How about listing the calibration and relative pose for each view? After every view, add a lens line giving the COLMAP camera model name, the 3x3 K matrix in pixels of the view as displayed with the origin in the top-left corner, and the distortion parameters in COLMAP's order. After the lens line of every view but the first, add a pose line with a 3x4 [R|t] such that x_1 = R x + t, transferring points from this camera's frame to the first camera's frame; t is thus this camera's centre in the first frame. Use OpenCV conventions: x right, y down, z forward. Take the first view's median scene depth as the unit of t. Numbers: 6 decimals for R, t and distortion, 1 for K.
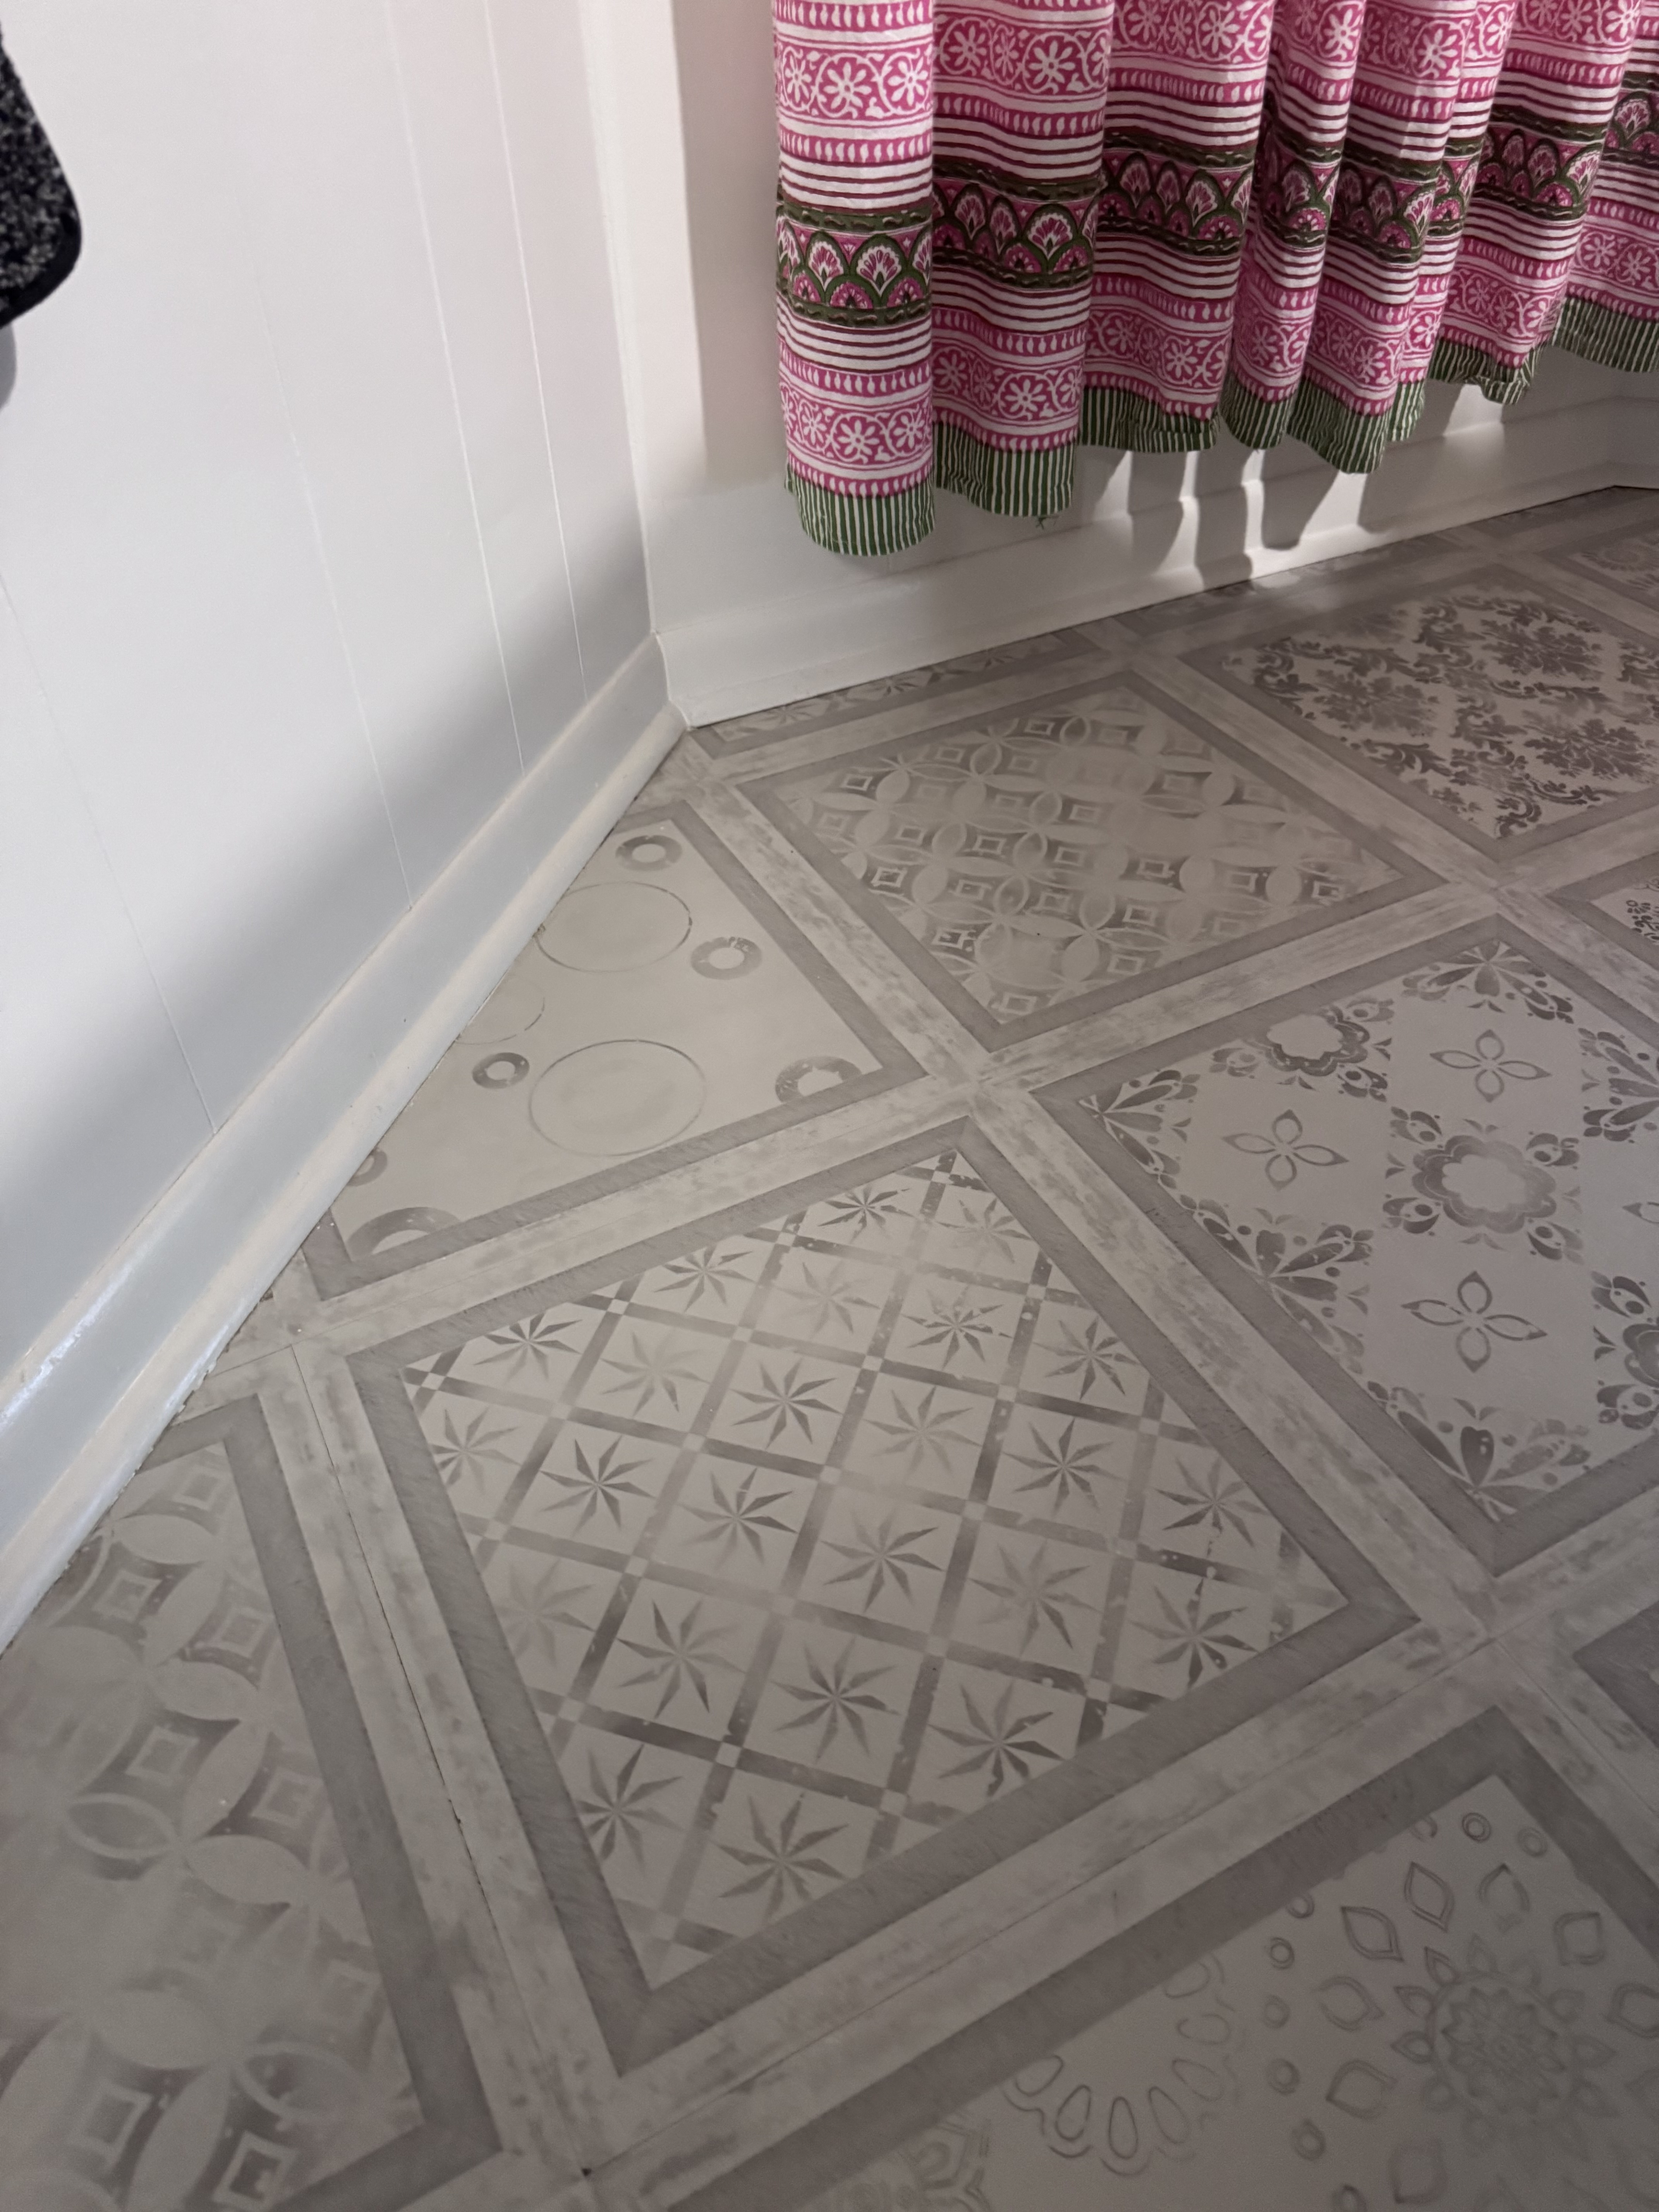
lens RADIAL K [[1618.2, 0, 829.5], [0, 1618.2, 1106.0], [0, 0, 1]] dist [-0.009274, 0.002746]
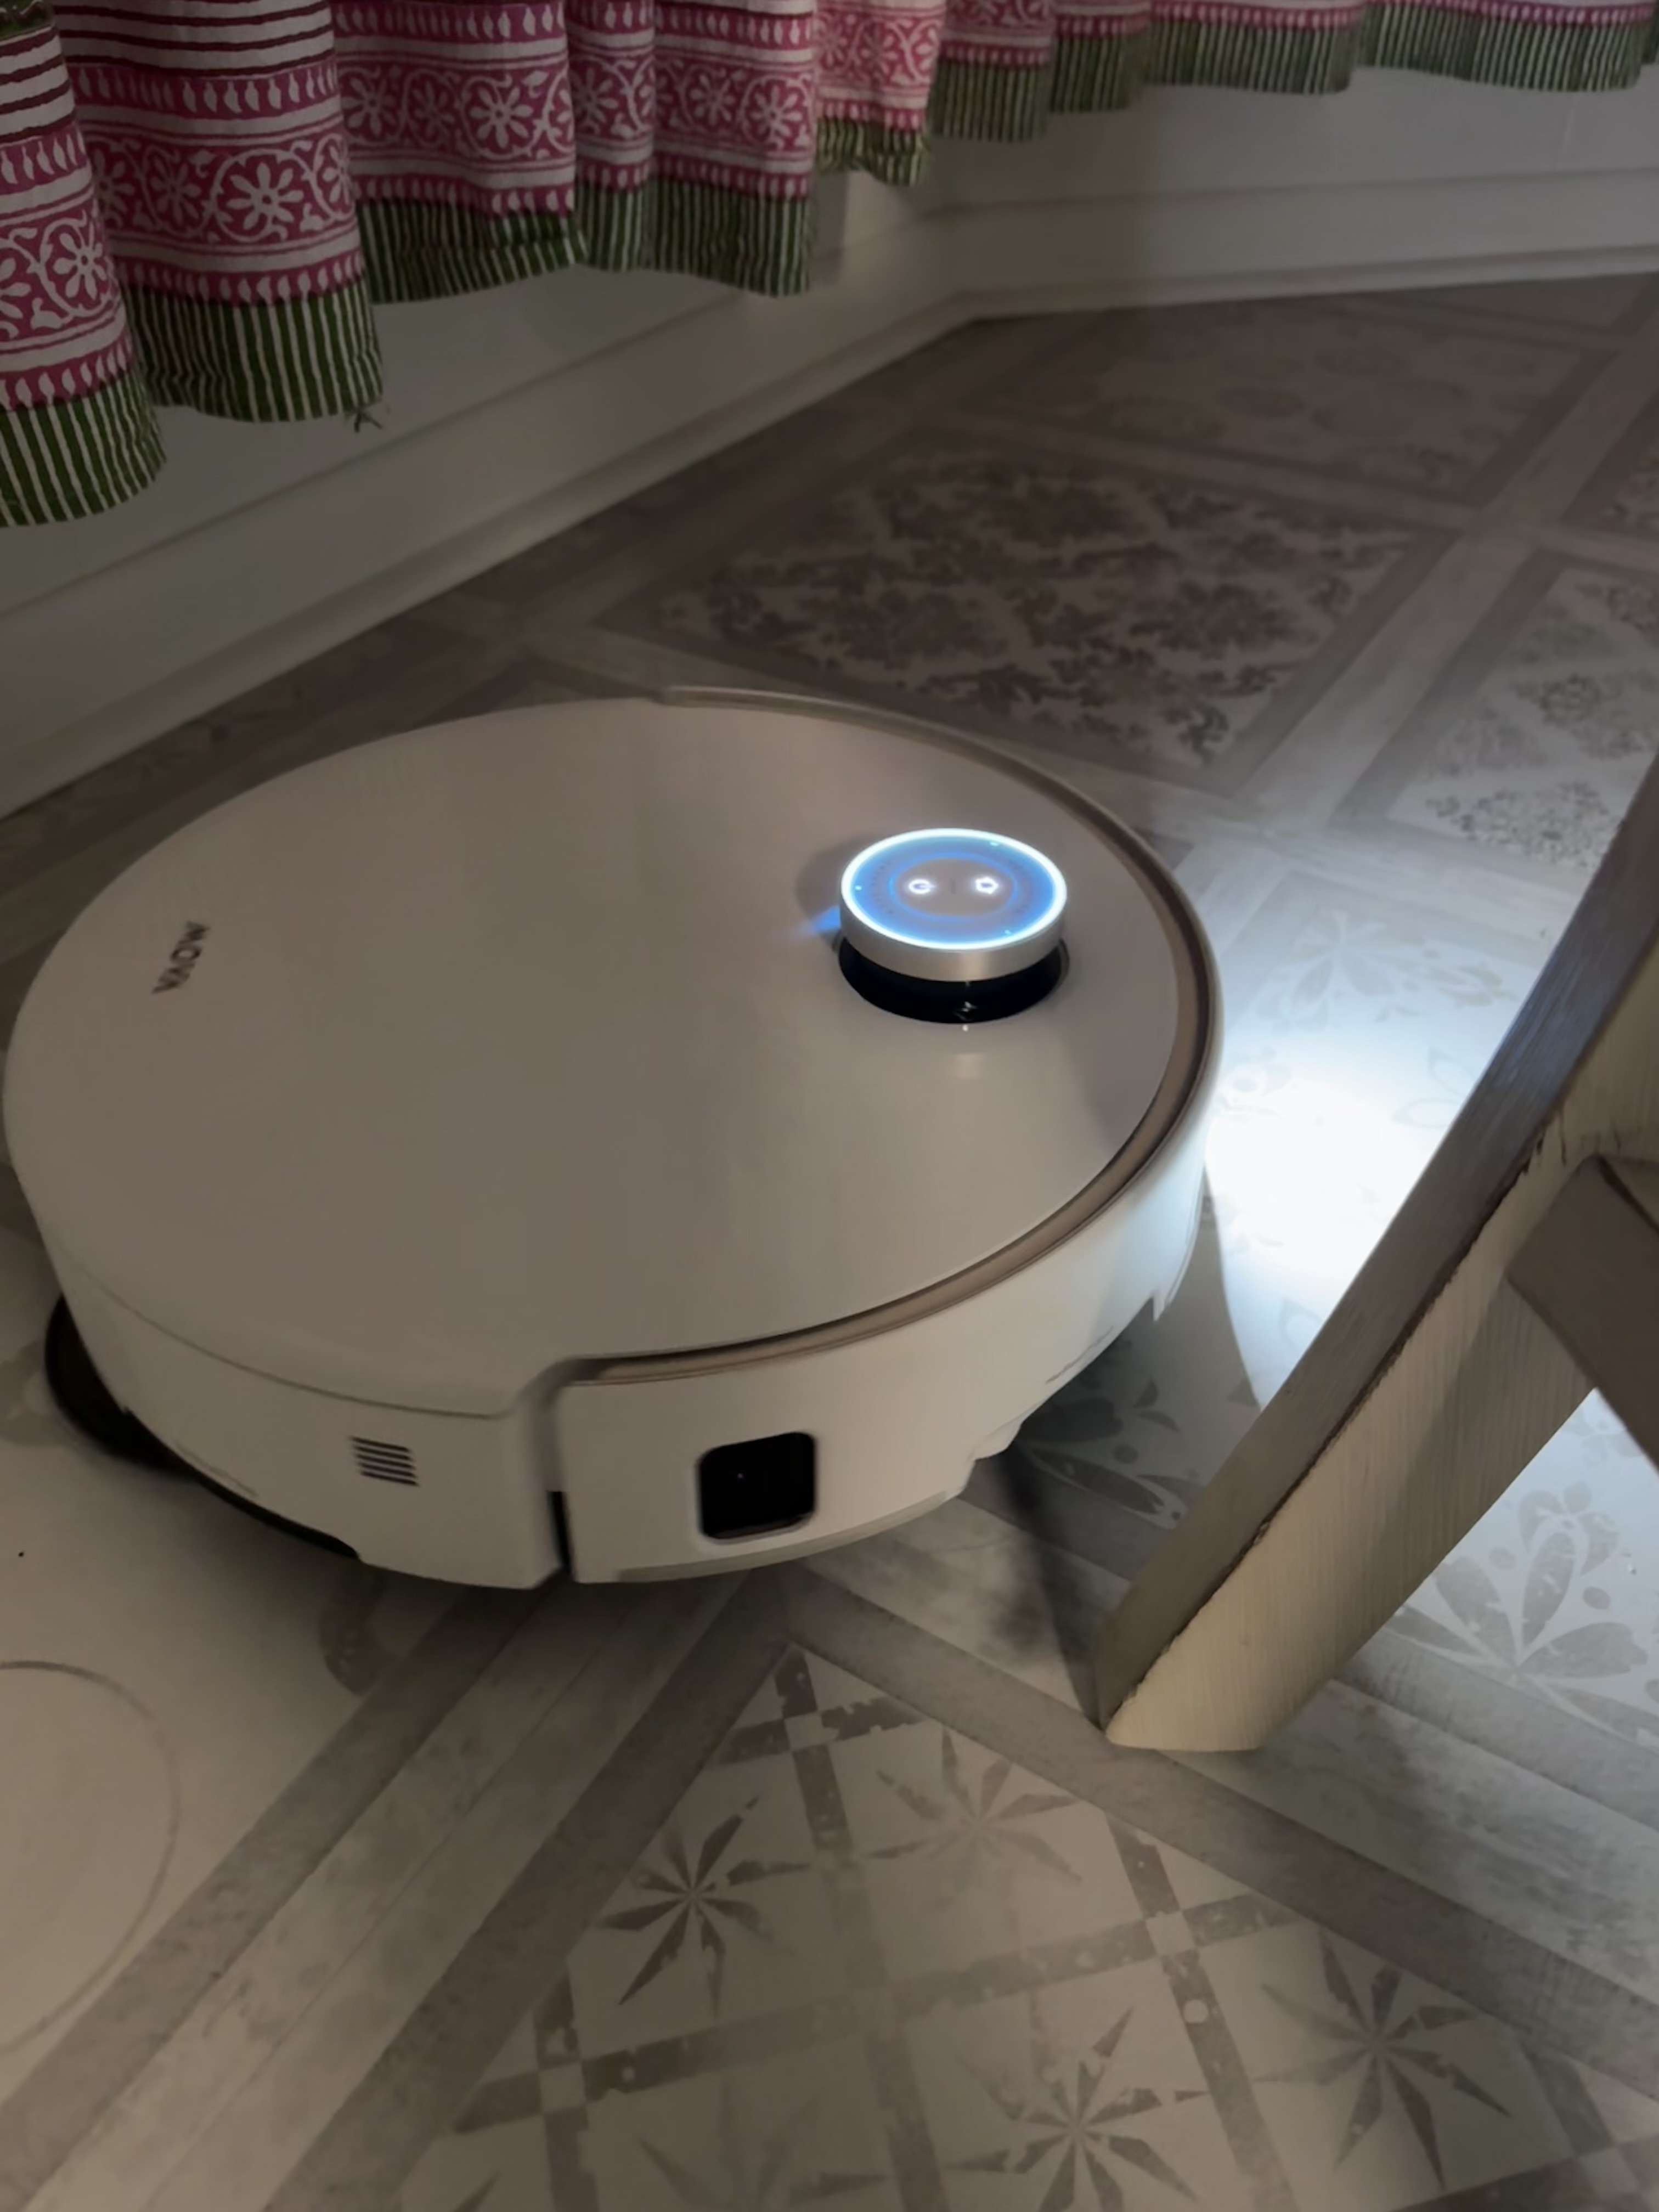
lens RADIAL K [[1692.4, 0, 668.4], [0, 1692.4, 1059.7], [0, 0, 1]] dist [0.004733, 0.004270]
pose [[0.860544, -0.296778, 0.413988, -0.082293], [0.334425, 0.942216, -0.019708, -0.109967], [-0.384218, 0.155408, 0.910069, 0.472470]]
